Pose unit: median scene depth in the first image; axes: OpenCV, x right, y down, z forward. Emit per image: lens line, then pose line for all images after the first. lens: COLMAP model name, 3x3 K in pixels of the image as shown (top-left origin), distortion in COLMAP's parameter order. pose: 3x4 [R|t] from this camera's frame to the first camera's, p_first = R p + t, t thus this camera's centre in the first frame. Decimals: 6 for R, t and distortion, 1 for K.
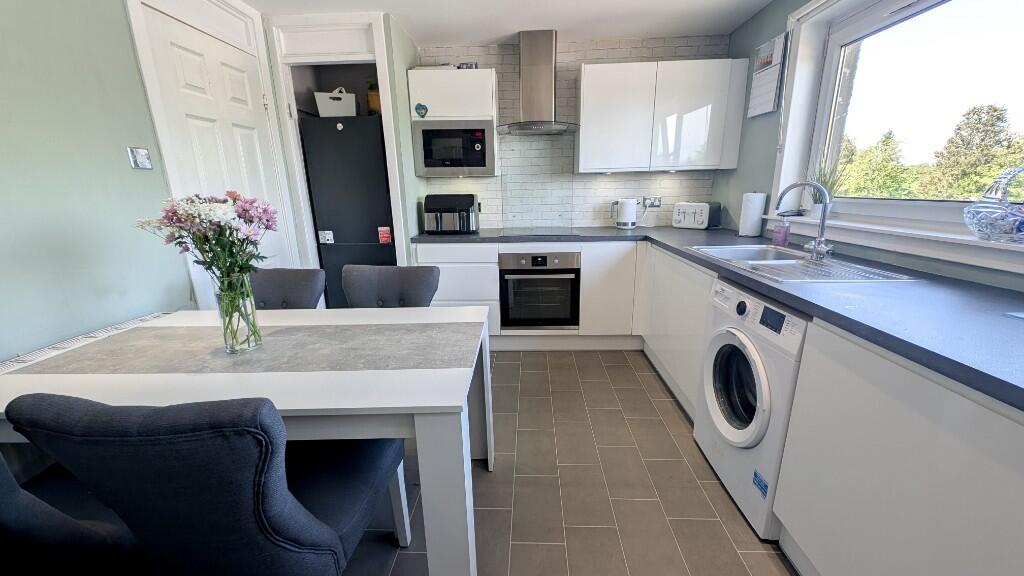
lens RADIAL K [[384.3, 0, 516.3], [0, 384.3, 286.9], [0, 0, 1]] dist [-0.002132, -0.000272]
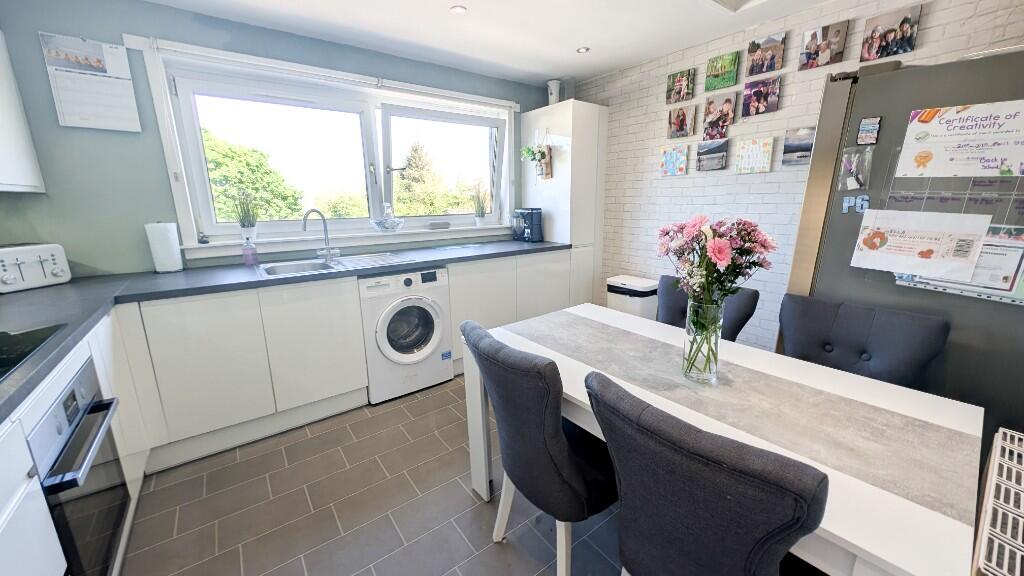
lens RADIAL K [[384.3, 0, 511.2], [0, 384.3, 289.5], [0, 0, 1]] dist [-0.002132, -0.000272]
pose [[-0.636057, -0.155844, 0.755741, -1.096409], [0.213261, 0.905743, 0.366264, -0.487414], [-0.741587, 0.394135, -0.542869, 1.776581]]
